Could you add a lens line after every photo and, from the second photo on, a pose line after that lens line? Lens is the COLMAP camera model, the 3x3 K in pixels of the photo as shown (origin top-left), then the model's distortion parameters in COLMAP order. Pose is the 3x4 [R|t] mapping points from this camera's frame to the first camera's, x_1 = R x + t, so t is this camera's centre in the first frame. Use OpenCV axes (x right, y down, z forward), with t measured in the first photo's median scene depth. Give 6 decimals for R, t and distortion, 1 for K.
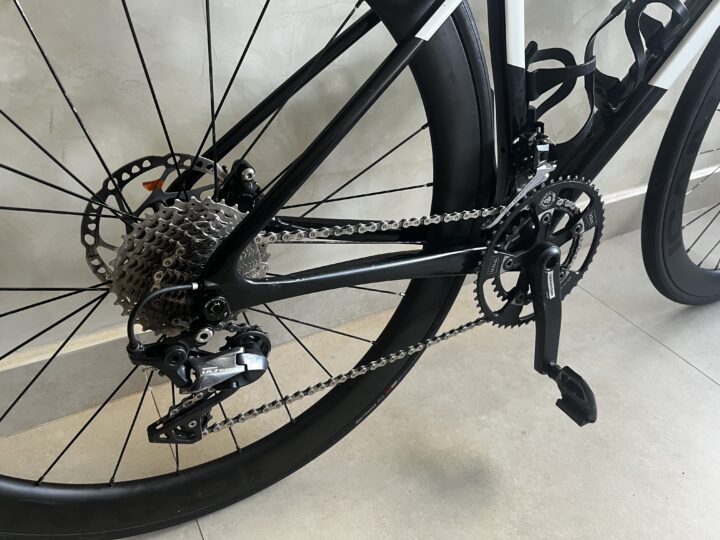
lens RADIAL K [[550.2, 0, 359.7], [0, 550.2, 273.2], [0, 0, 1]] dist [0.051853, -0.075608]
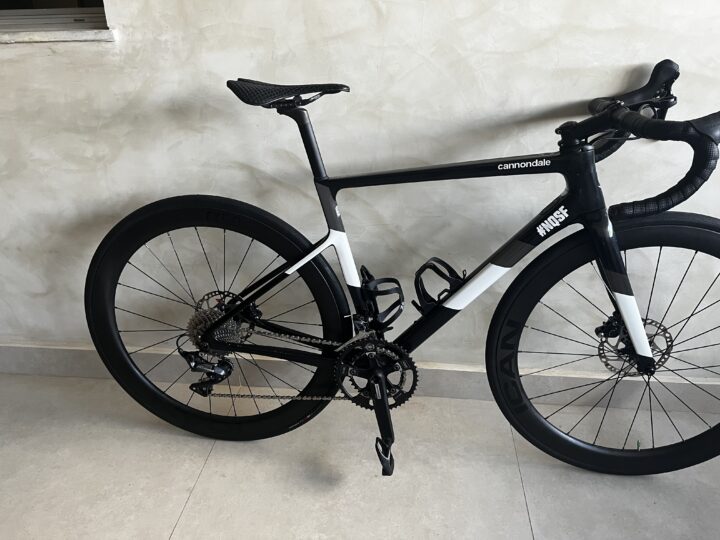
lens RADIAL K [[550.2, 0, 360.4], [0, 550.2, 271.5], [0, 0, 1]] dist [0.051853, -0.075608]
pose [[0.808359, 0.198260, -0.554300, 1.477400], [-0.285515, 0.955464, -0.074632, -0.251475], [0.514817, 0.218591, 0.828964, -0.841782]]
